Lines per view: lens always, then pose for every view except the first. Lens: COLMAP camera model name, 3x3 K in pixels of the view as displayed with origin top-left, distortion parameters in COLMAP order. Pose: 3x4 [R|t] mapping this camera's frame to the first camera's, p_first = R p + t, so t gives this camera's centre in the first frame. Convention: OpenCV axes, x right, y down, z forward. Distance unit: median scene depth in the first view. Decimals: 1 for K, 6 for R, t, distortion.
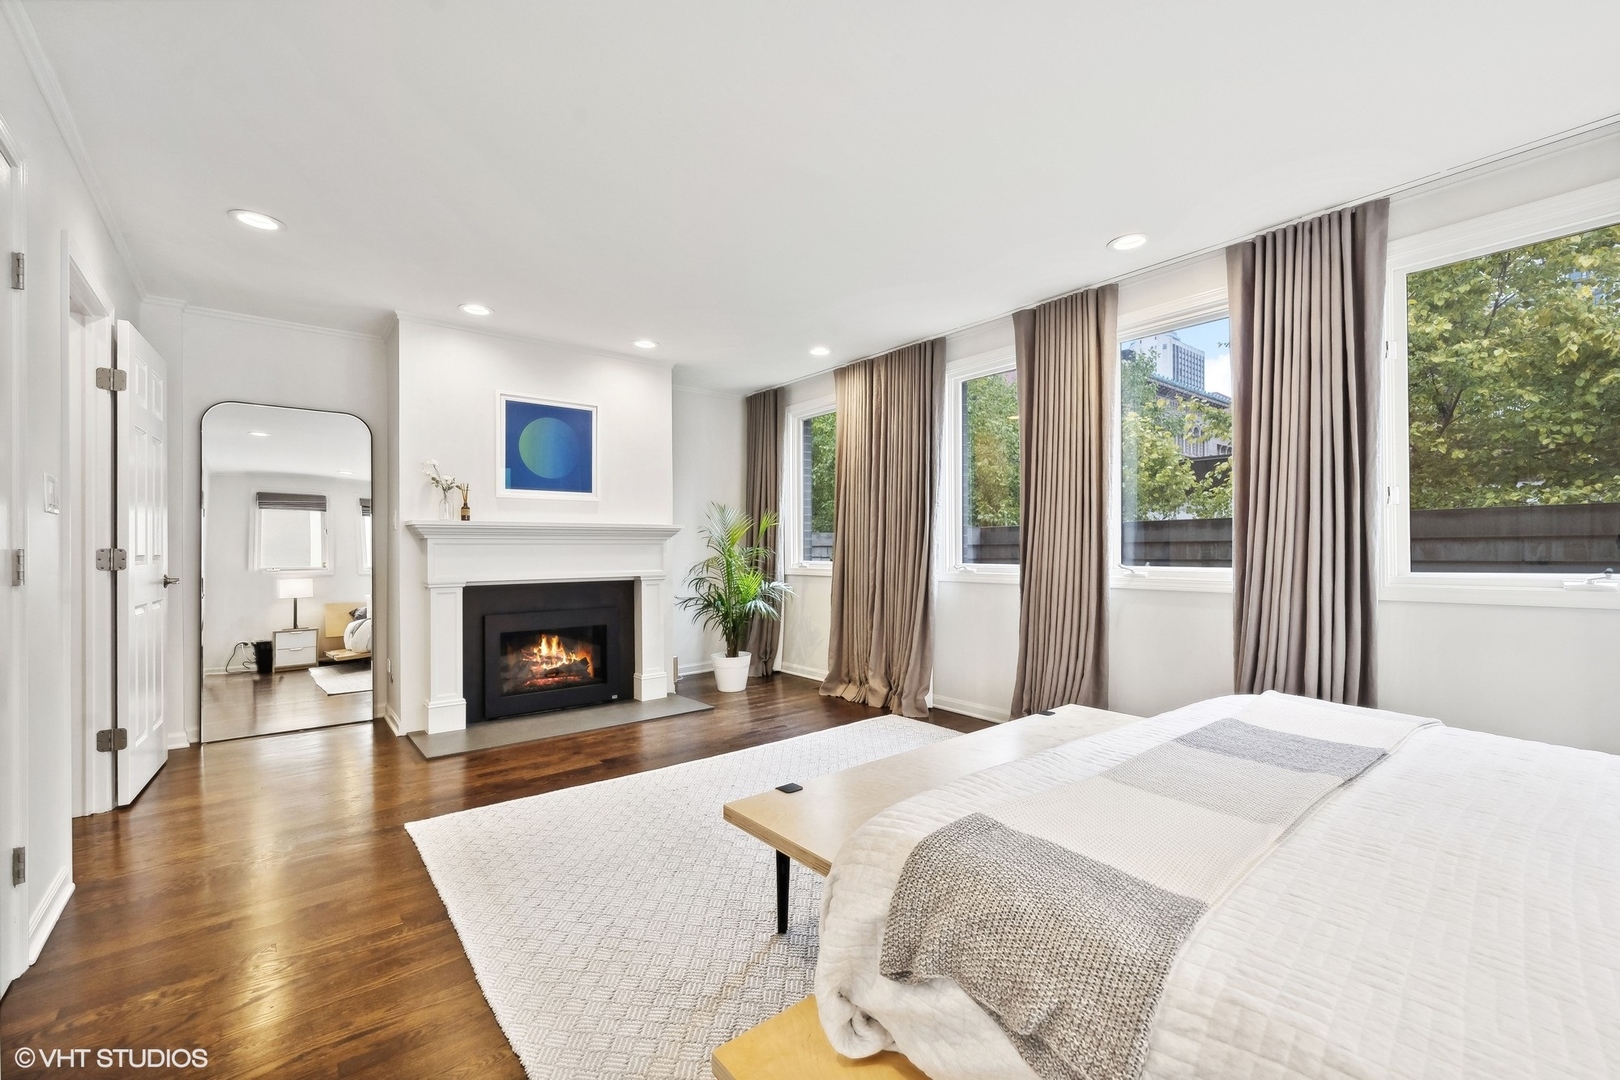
lens RADIAL K [[689.4, 0, 815.3], [0, 689.4, 538.6], [0, 0, 1]] dist [0.000436, -0.000068]
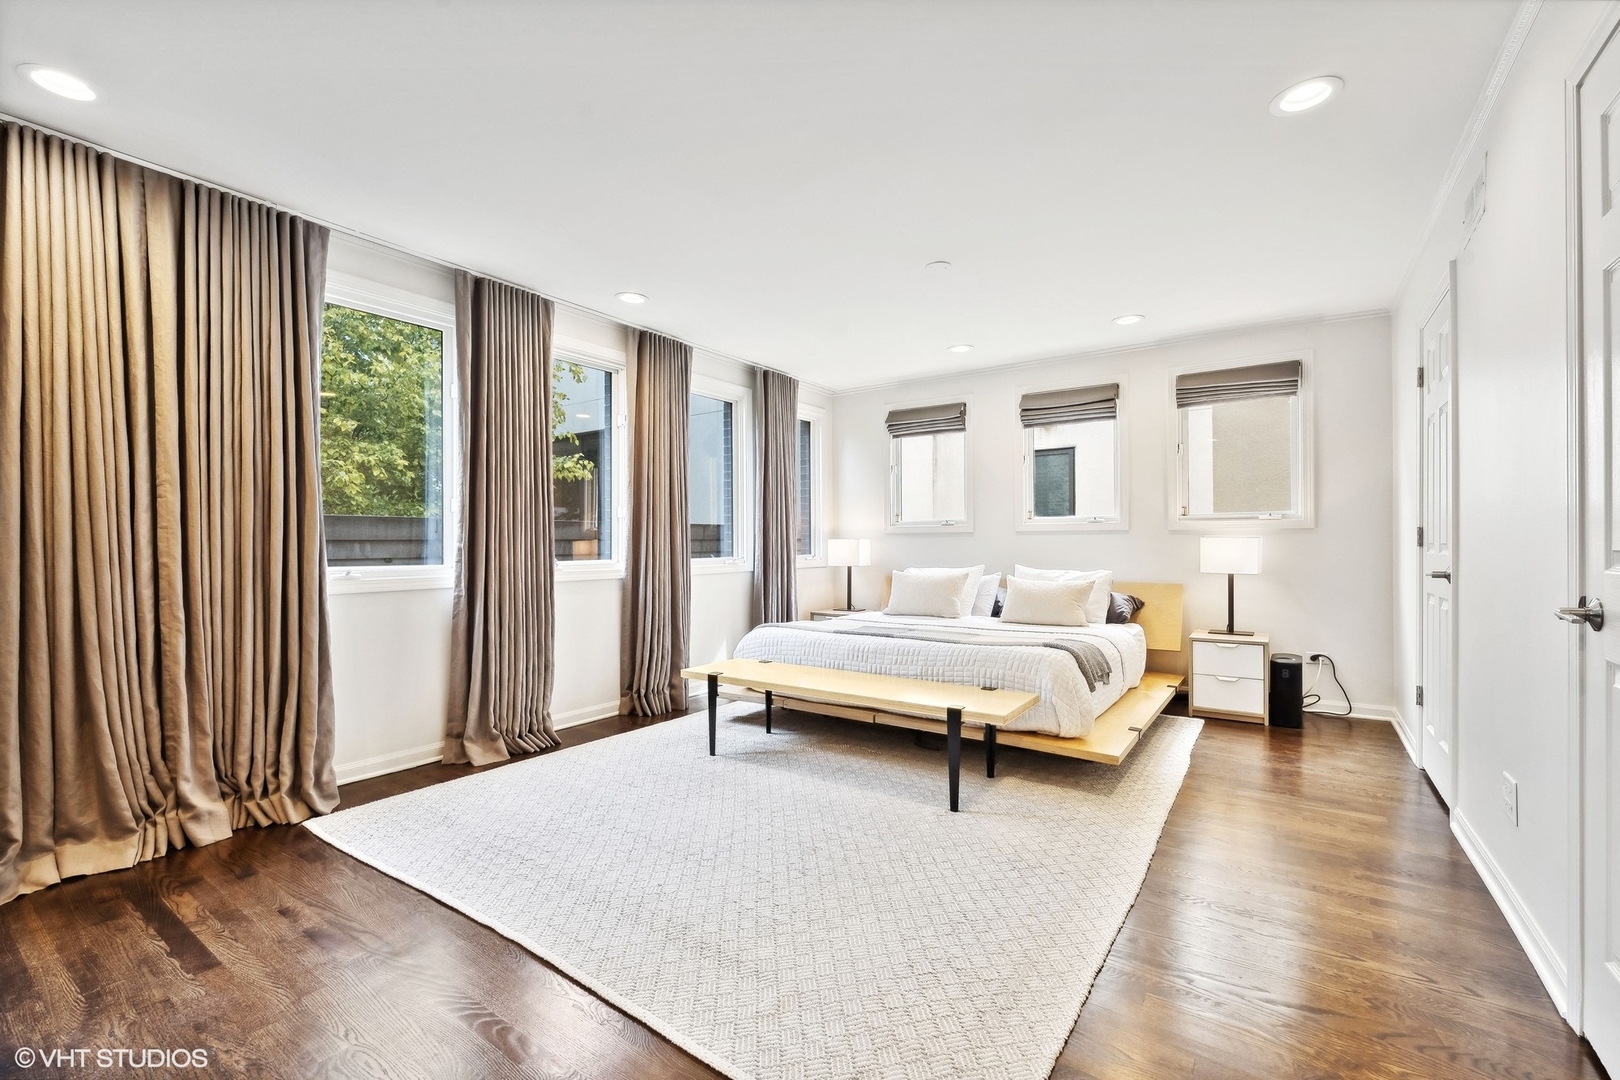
lens RADIAL K [[689.4, 0, 815.3], [0, 689.4, 538.6], [0, 0, 1]] dist [0.000436, -0.000068]
pose [[-0.282450, 0.011897, 0.959208, -0.616568], [-0.009959, 0.999833, -0.015333, 0.012902], [-0.959230, -0.013884, -0.282285, 0.771757]]
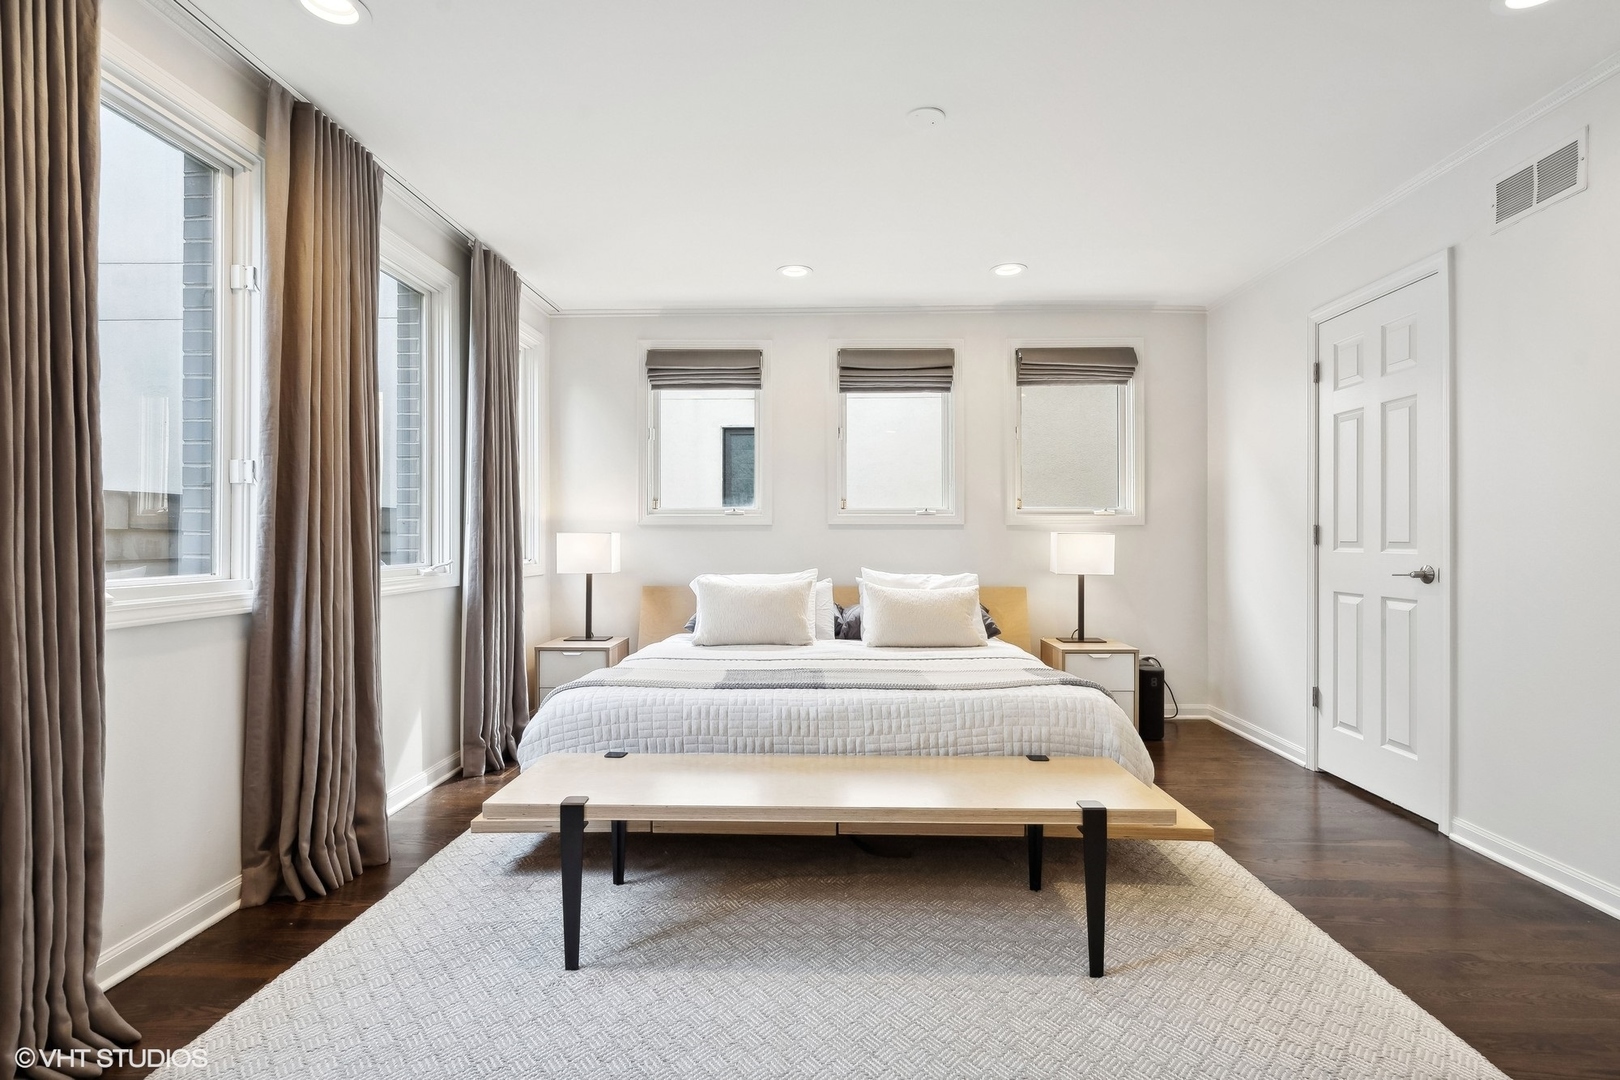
lens RADIAL K [[774.7, 0, 813.1], [0, 774.7, 531.4], [0, 0, 1]] dist [-0.004015, 0.001772]
pose [[-0.759956, 0.009079, 0.649911, -0.191031], [-0.006831, 0.999736, -0.021954, 0.010941], [-0.649939, -0.021124, -0.759693, 0.915190]]
